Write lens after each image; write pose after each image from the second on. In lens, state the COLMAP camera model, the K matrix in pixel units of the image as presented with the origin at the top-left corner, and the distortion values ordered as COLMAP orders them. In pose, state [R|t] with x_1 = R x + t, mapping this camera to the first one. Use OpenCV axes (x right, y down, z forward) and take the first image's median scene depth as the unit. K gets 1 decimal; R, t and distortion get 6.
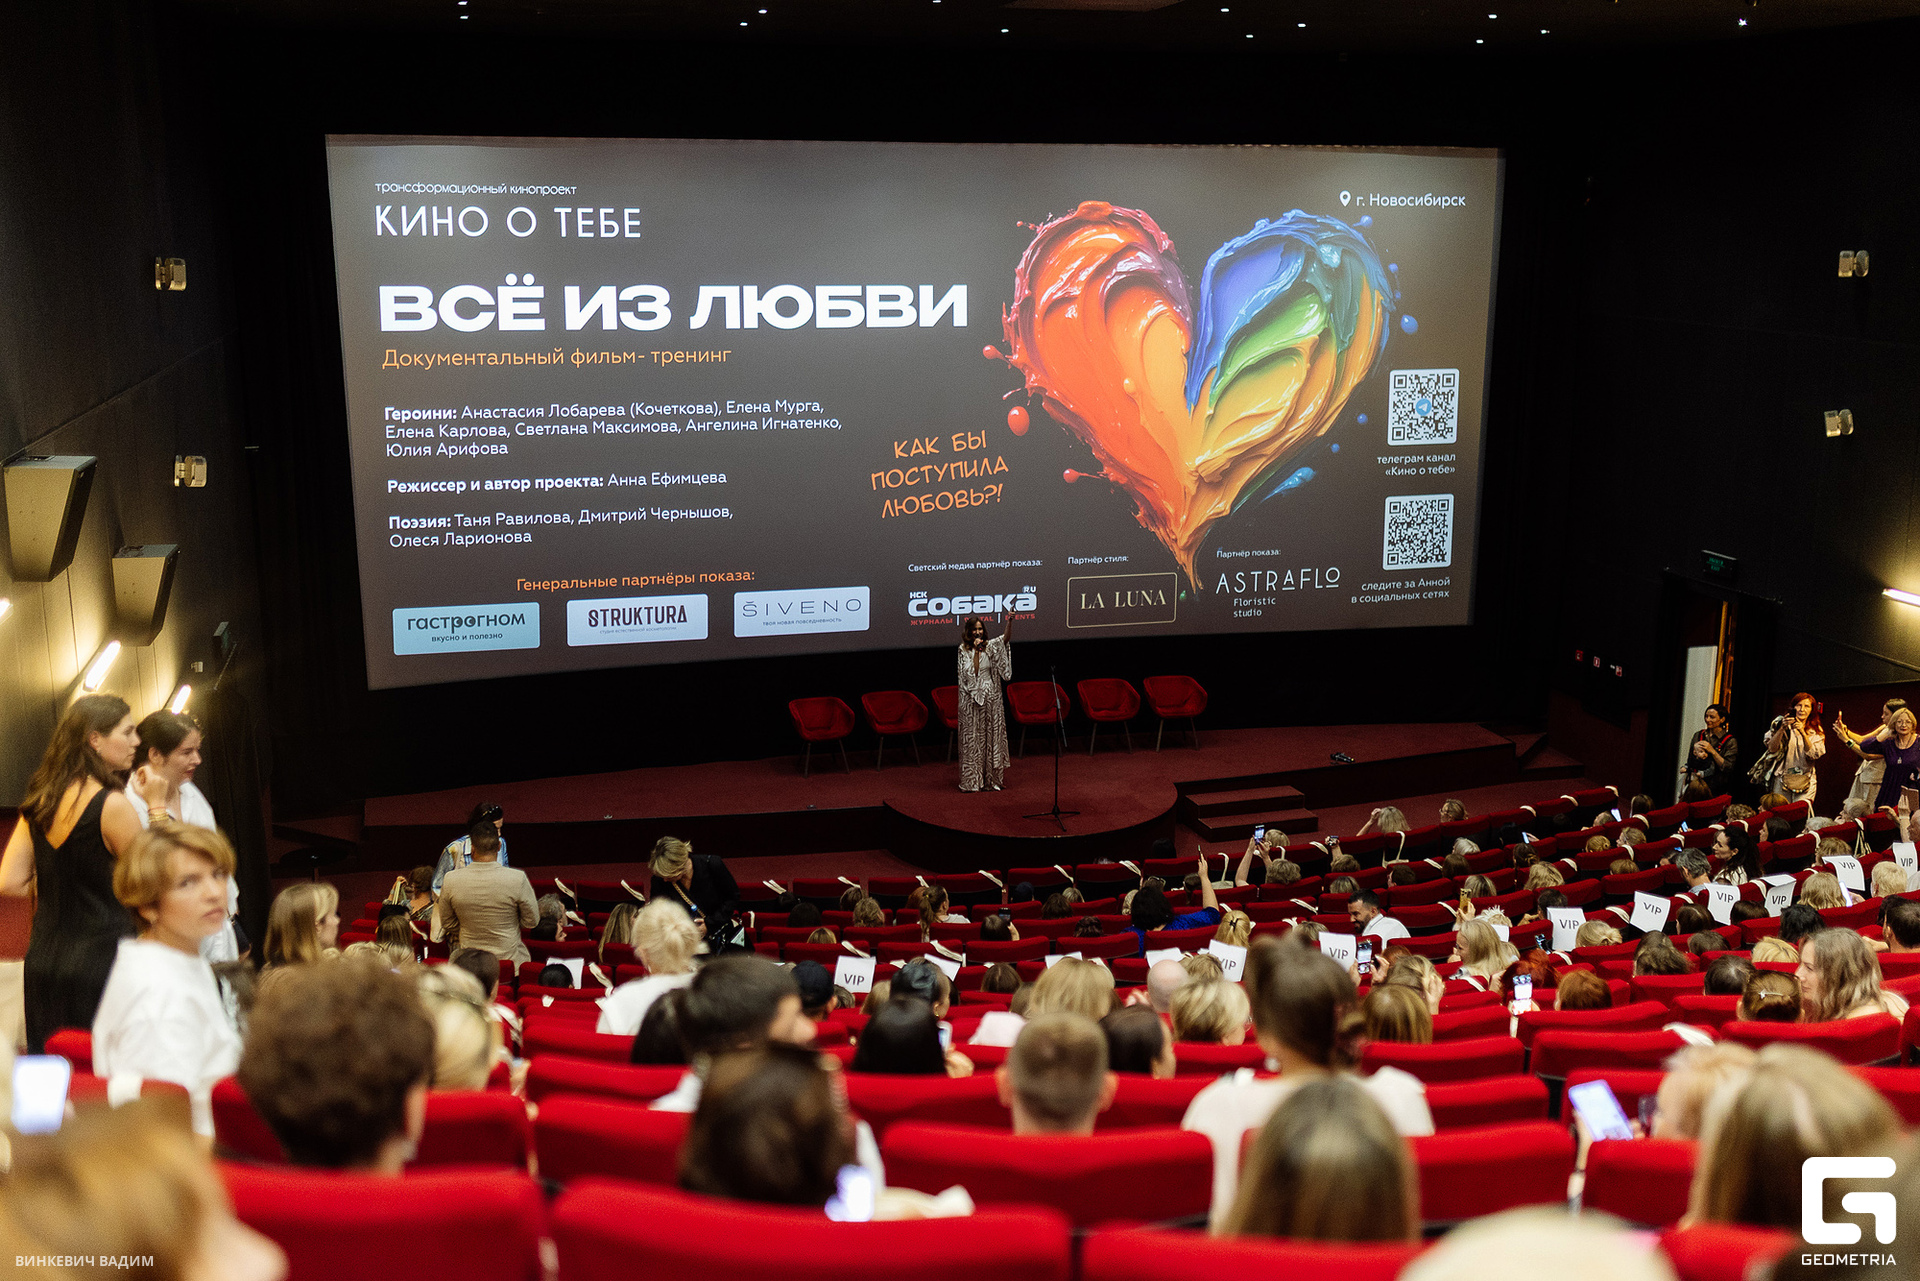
lens RADIAL K [[1880.0, 0, 960.0], [0, 1880.0, 640.5], [0, 0, 1]] dist [0.002924, 0.009182]
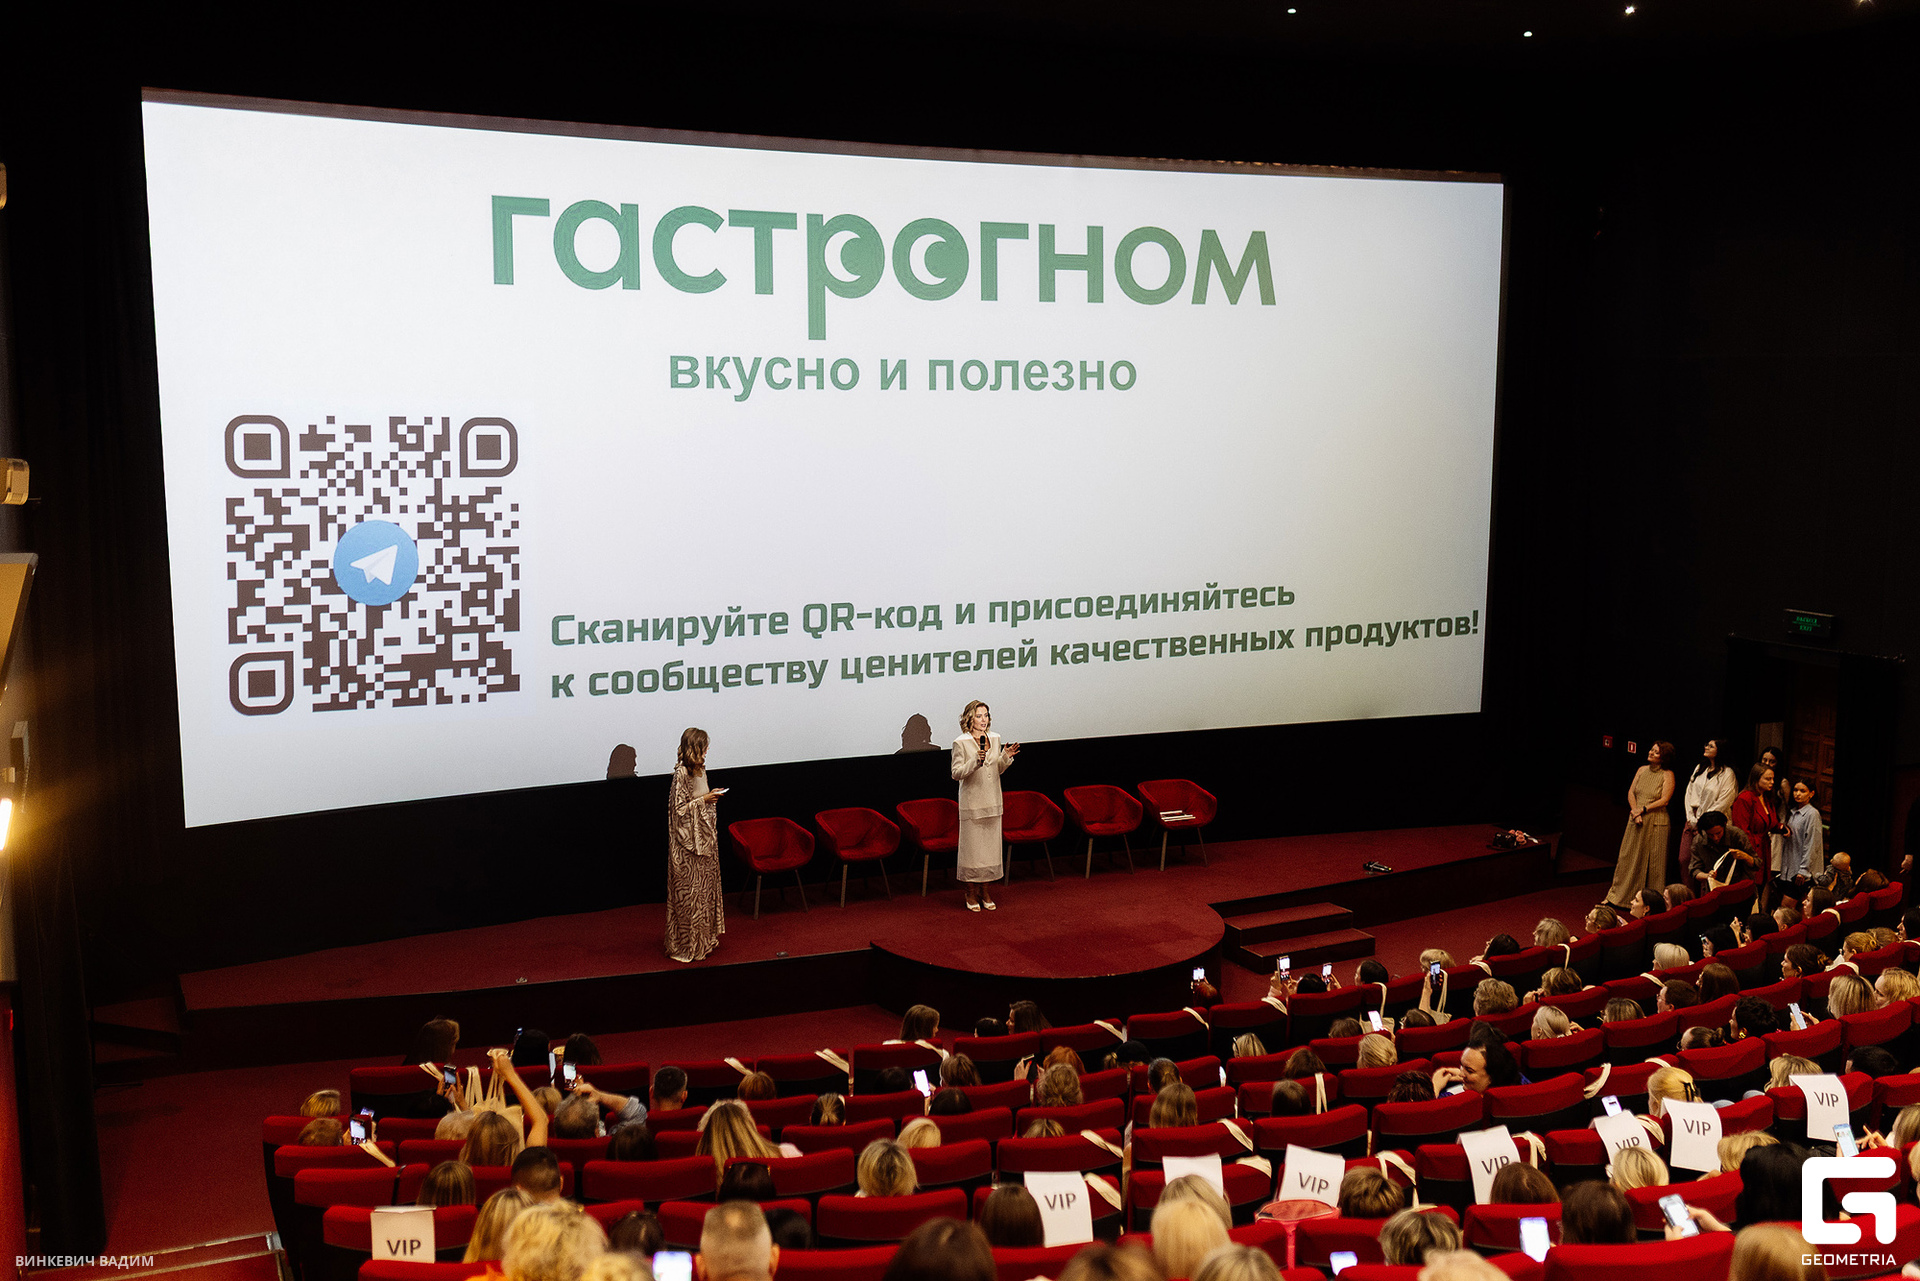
lens RADIAL K [[1880.0, 0, 960.0], [0, 1880.0, 640.5], [0, 0, 1]] dist [0.002924, 0.009182]
pose [[0.985179, -0.021705, 0.170148, -0.133143], [0.035568, 0.996251, -0.078860, 0.021659], [-0.167799, 0.083743, 0.982258, 0.197749]]
